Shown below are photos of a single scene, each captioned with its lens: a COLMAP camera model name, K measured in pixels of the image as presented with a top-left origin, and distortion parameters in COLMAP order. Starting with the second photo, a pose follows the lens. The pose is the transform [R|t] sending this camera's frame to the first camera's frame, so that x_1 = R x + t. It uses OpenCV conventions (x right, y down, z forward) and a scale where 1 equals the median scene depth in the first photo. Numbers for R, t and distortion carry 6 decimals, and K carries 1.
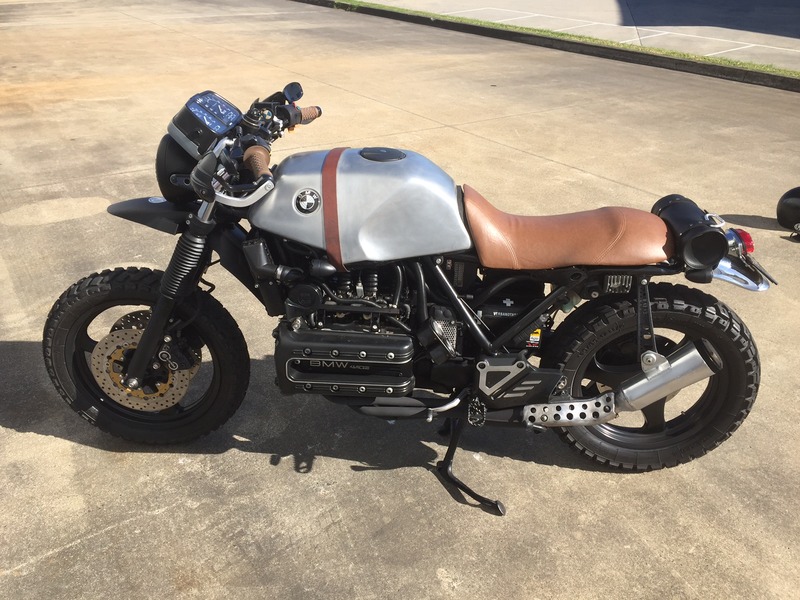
lens RADIAL K [[665.0, 0, 400.0], [0, 665.0, 300.0], [0, 0, 1]] dist [0.093958, -0.127929]
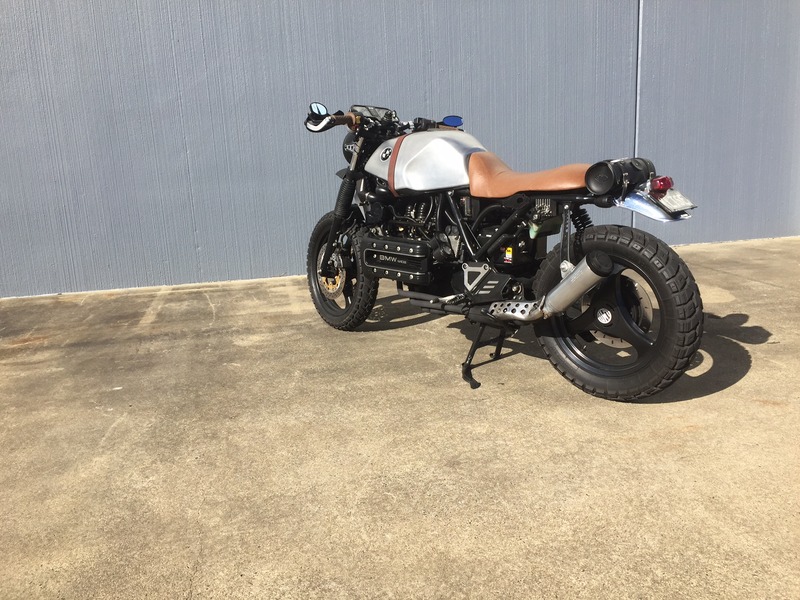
lens RADIAL K [[665.0, 0, 400.0], [0, 665.0, 300.0], [0, 0, 1]] dist [0.093958, -0.127929]
pose [[0.733148, 0.108792, -0.671311, 0.907289], [-0.248187, 0.961841, -0.115174, 0.336247], [0.633165, 0.251050, 0.732173, -0.108794]]
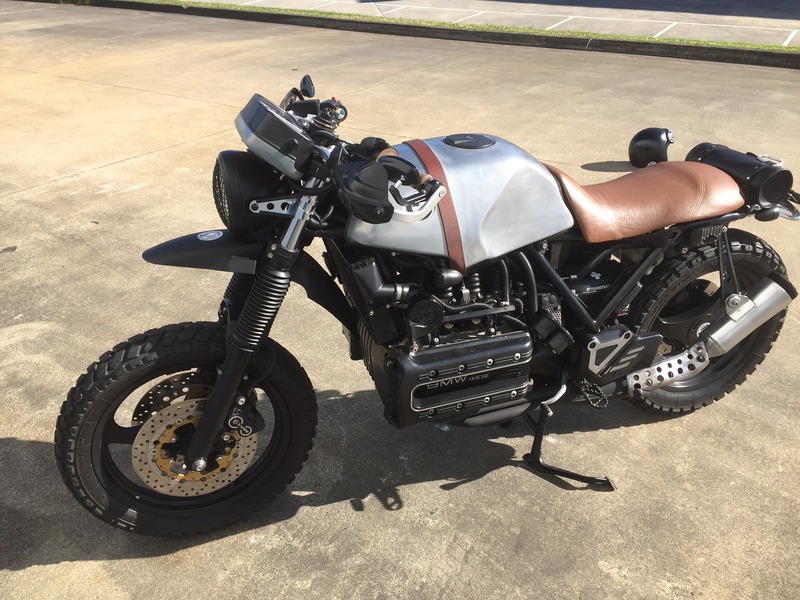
lens RADIAL K [[665.0, 0, 400.0], [0, 665.0, 300.0], [0, 0, 1]] dist [0.093958, -0.127929]
pose [[0.928351, -0.206215, 0.309256, -0.383209], [0.199811, 0.978421, 0.052611, -0.064961], [-0.313432, 0.012951, 0.949522, 0.157148]]
